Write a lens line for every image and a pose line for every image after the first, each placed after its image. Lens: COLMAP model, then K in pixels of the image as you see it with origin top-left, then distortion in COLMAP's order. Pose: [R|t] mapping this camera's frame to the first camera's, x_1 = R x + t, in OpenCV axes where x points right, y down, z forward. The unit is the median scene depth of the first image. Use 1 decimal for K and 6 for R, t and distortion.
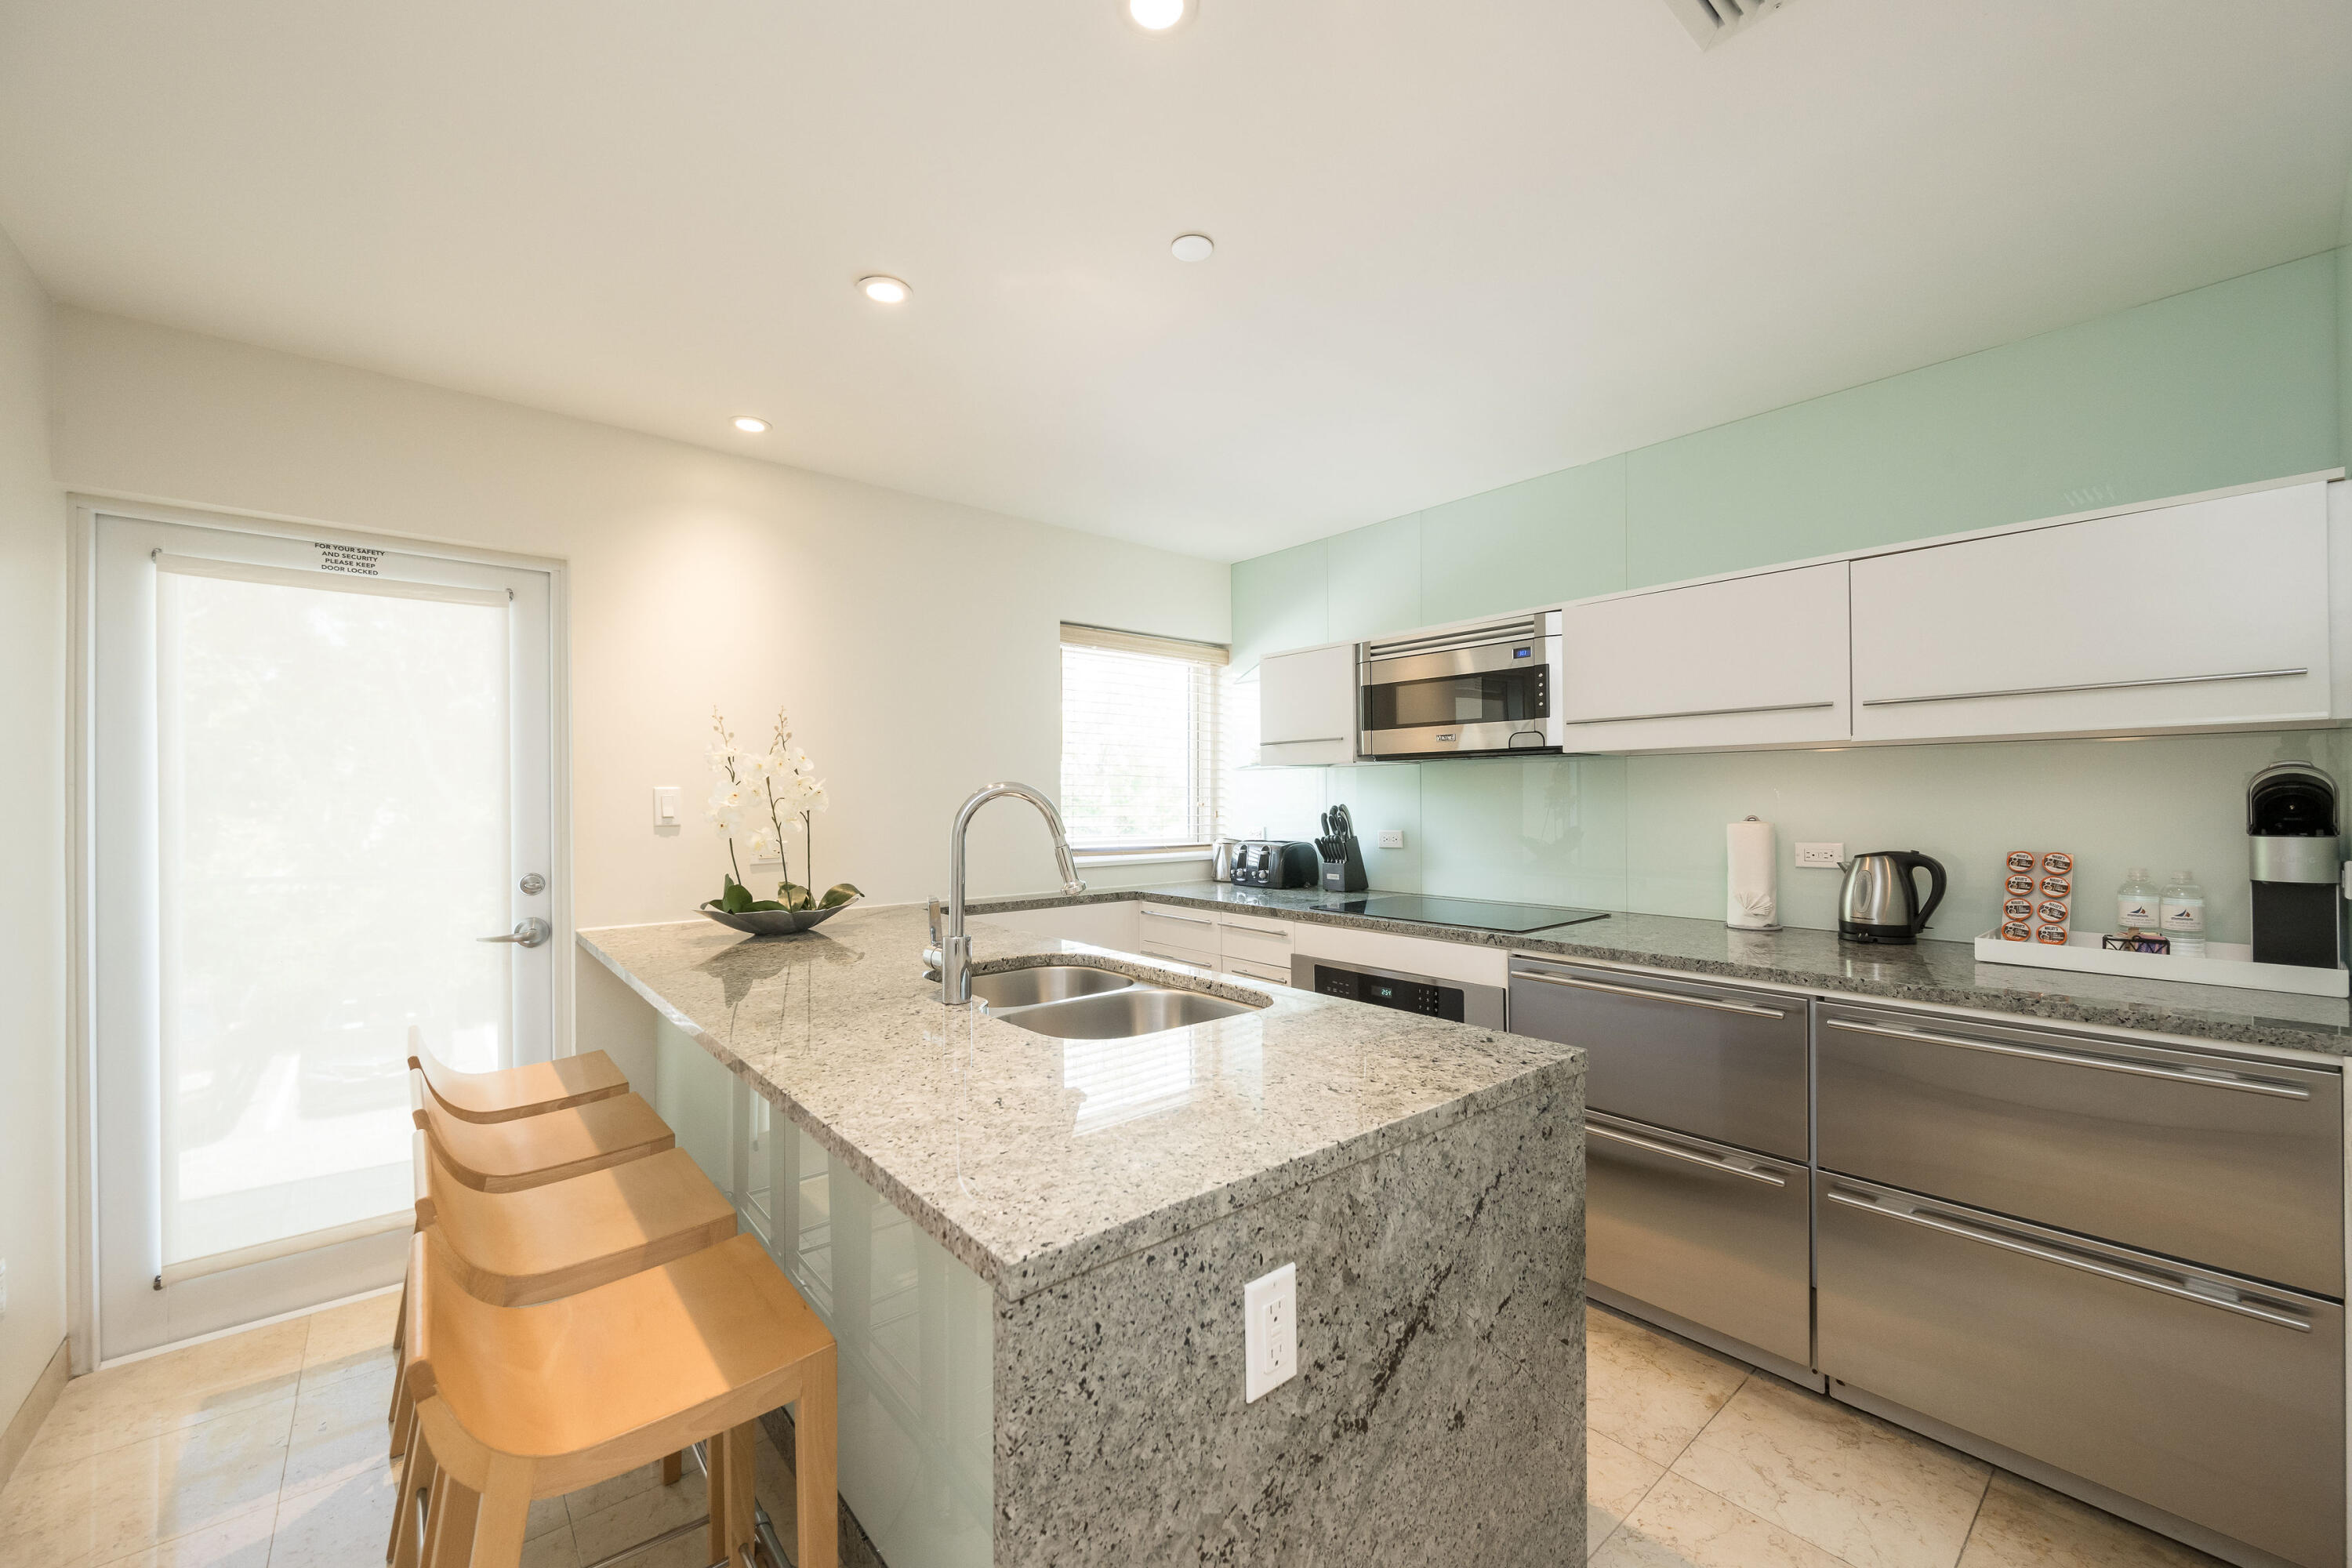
lens RADIAL K [[922.9, 0, 1183.0], [0, 922.9, 795.6], [0, 0, 1]] dist [0.000324, 0.000013]
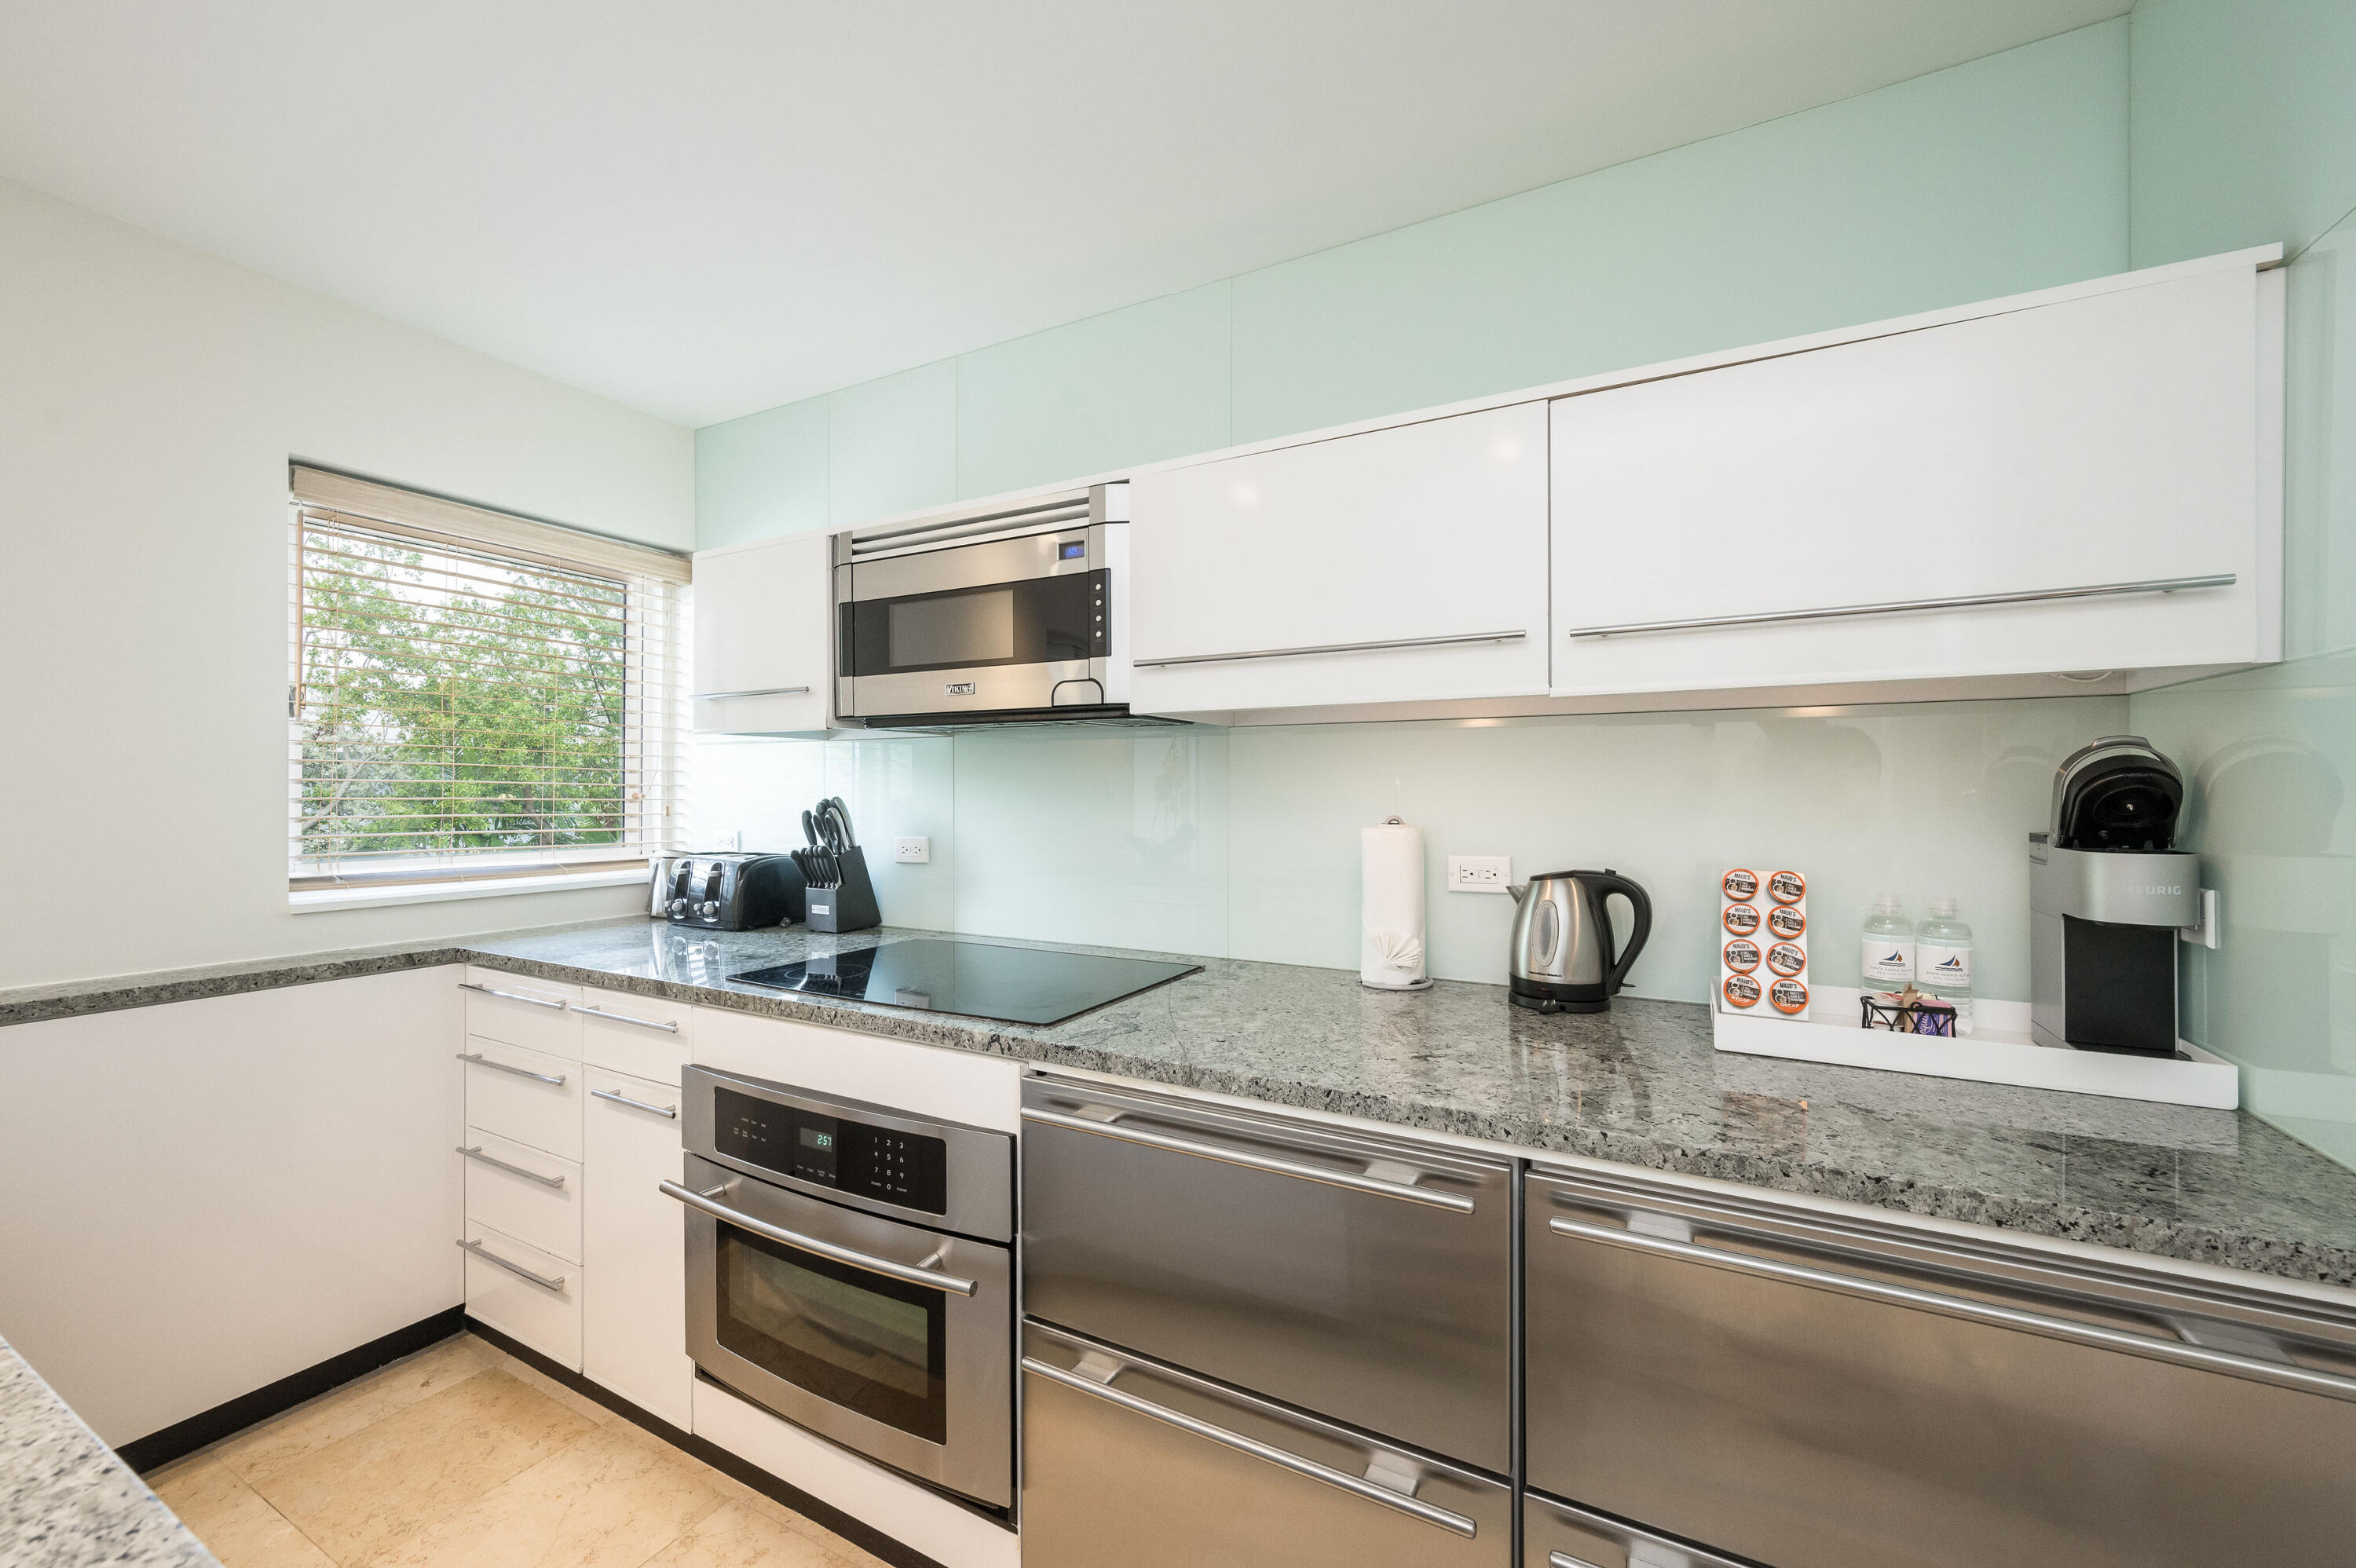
lens RADIAL K [[929.7, 0, 1183.4], [0, 929.7, 788.0], [0, 0, 1]] dist [-0.000599, -0.000049]
pose [[0.932384, 0.006695, 0.361408, 0.234857], [-0.006813, 0.999976, -0.000948, 0.002958], [-0.361406, -0.001578, 0.932407, 0.436631]]
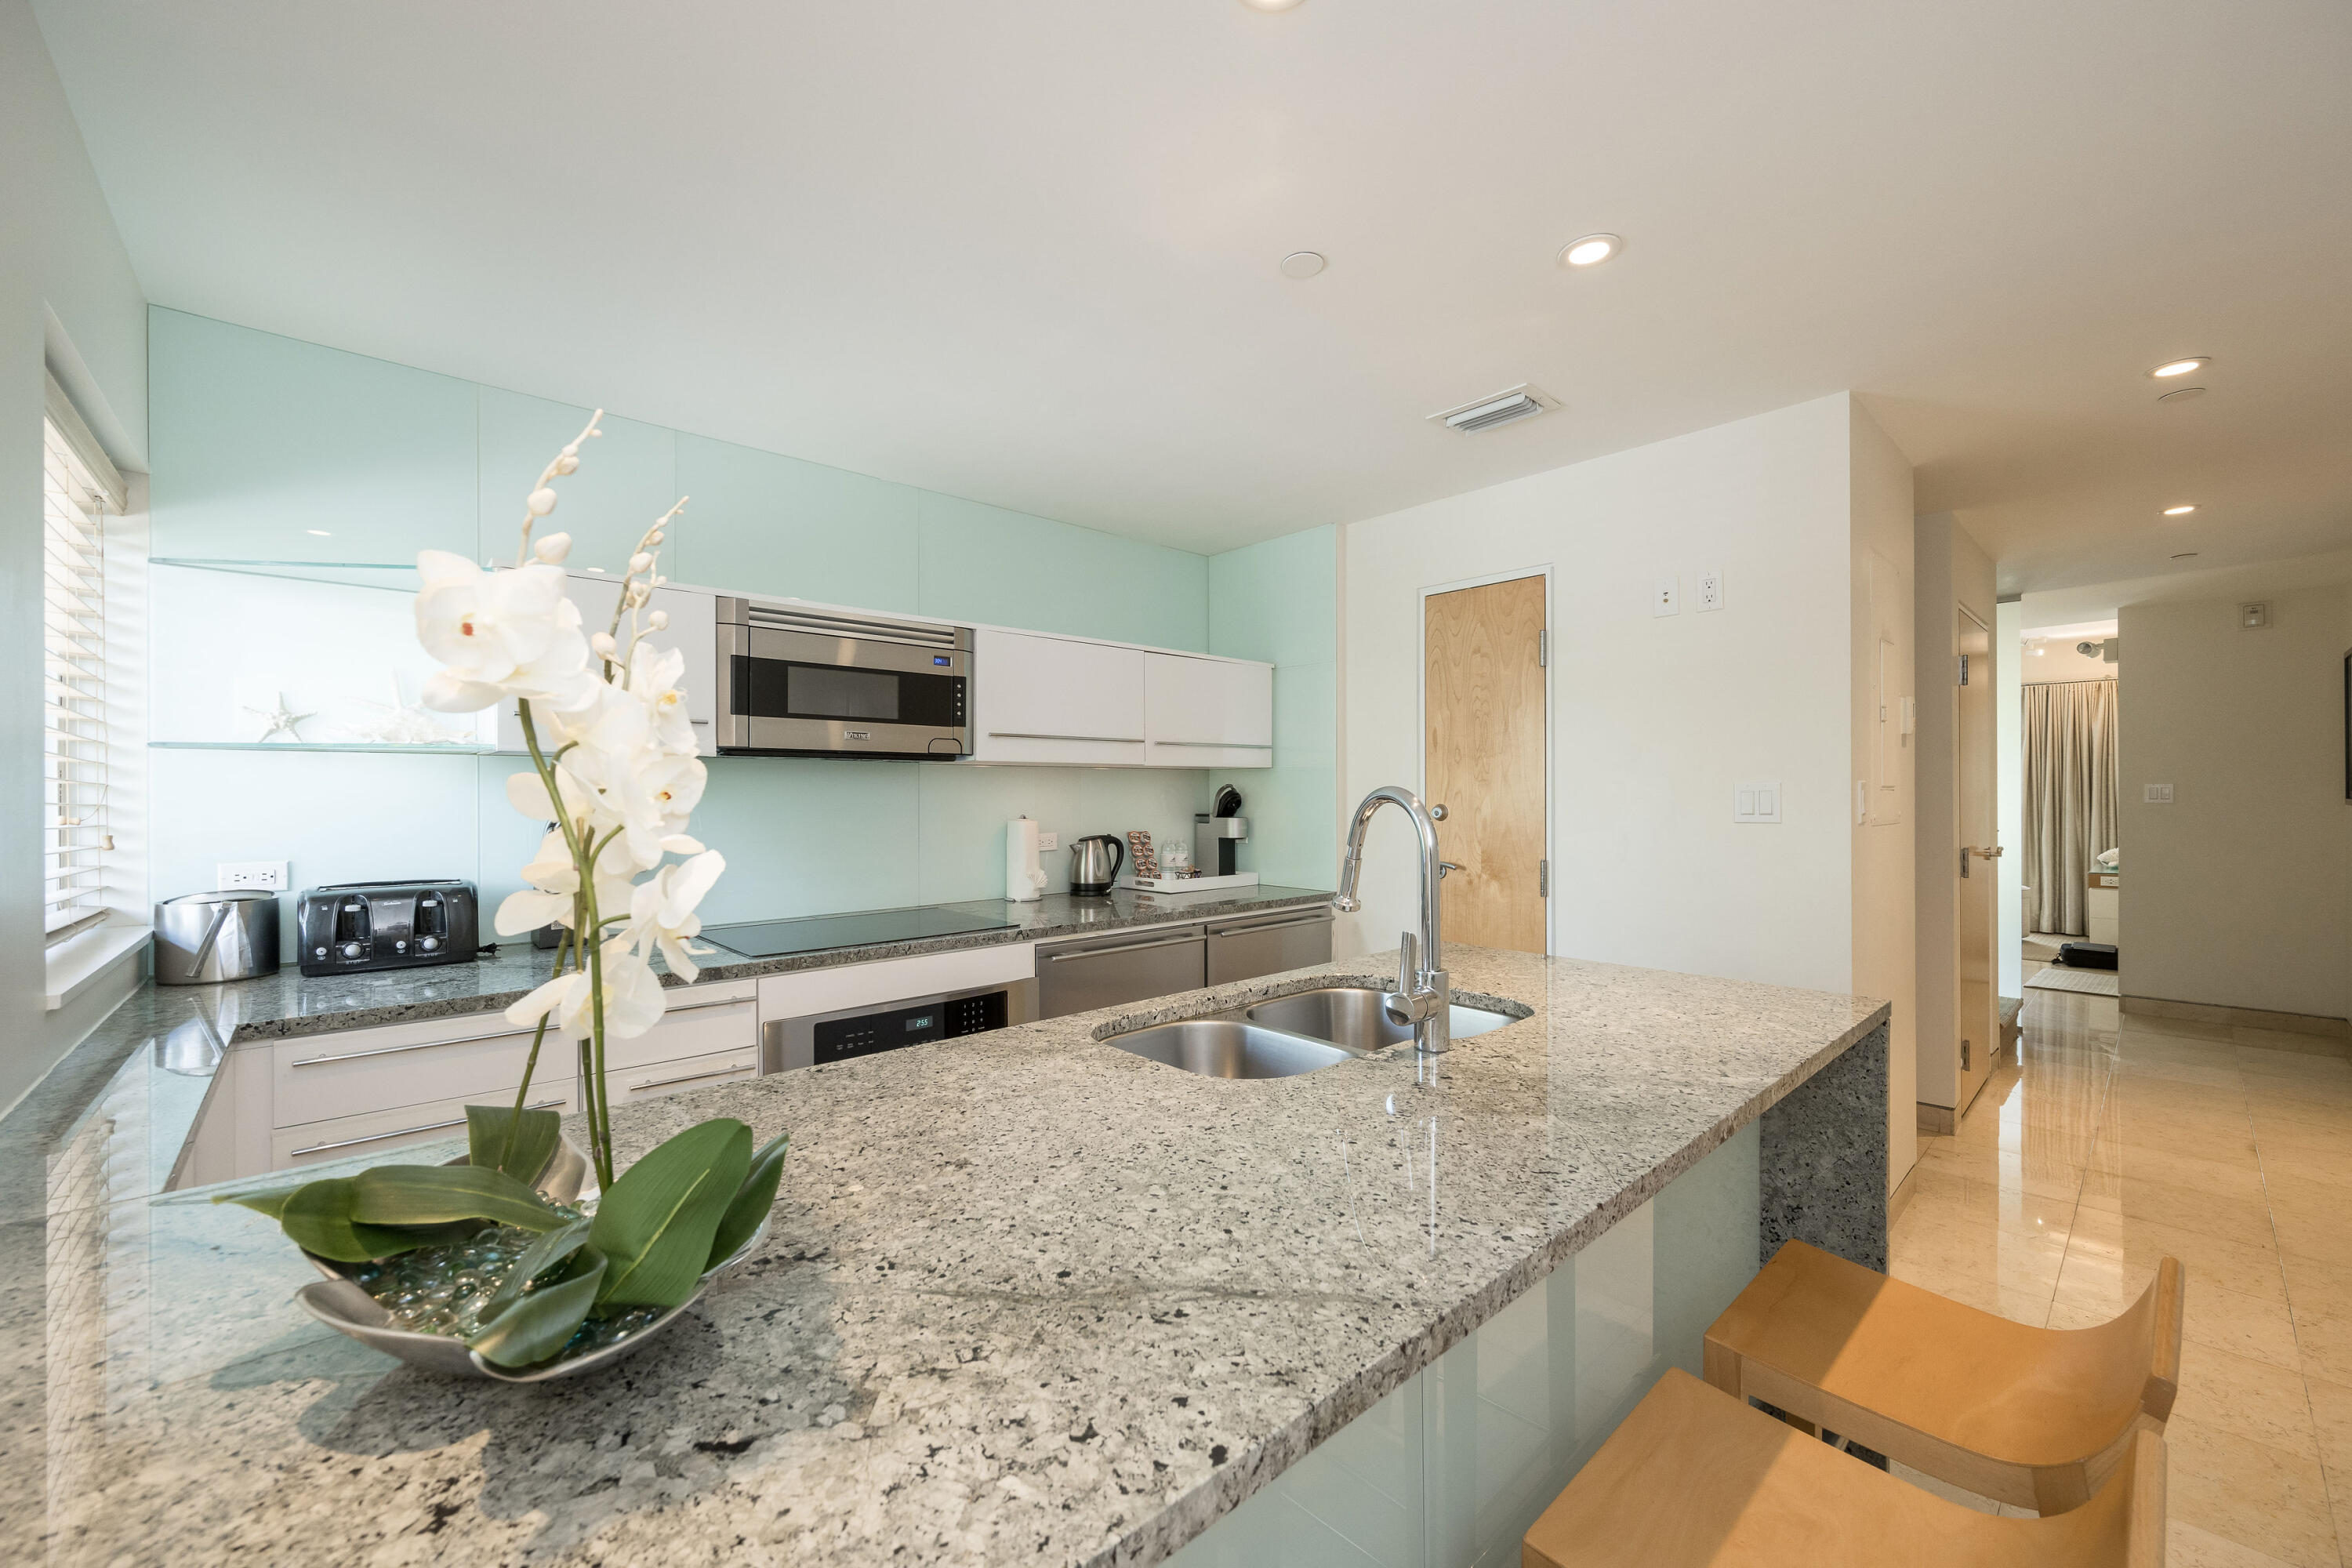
lens RADIAL K [[922.9, 0, 1183.0], [0, 922.9, 795.6], [0, 0, 1]] dist [0.000324, 0.000013]
pose [[-0.034044, -0.001403, 0.999419, -0.724806], [-0.004717, 0.999988, 0.001244, -0.008325], [-0.999409, -0.004671, -0.034050, 0.836277]]
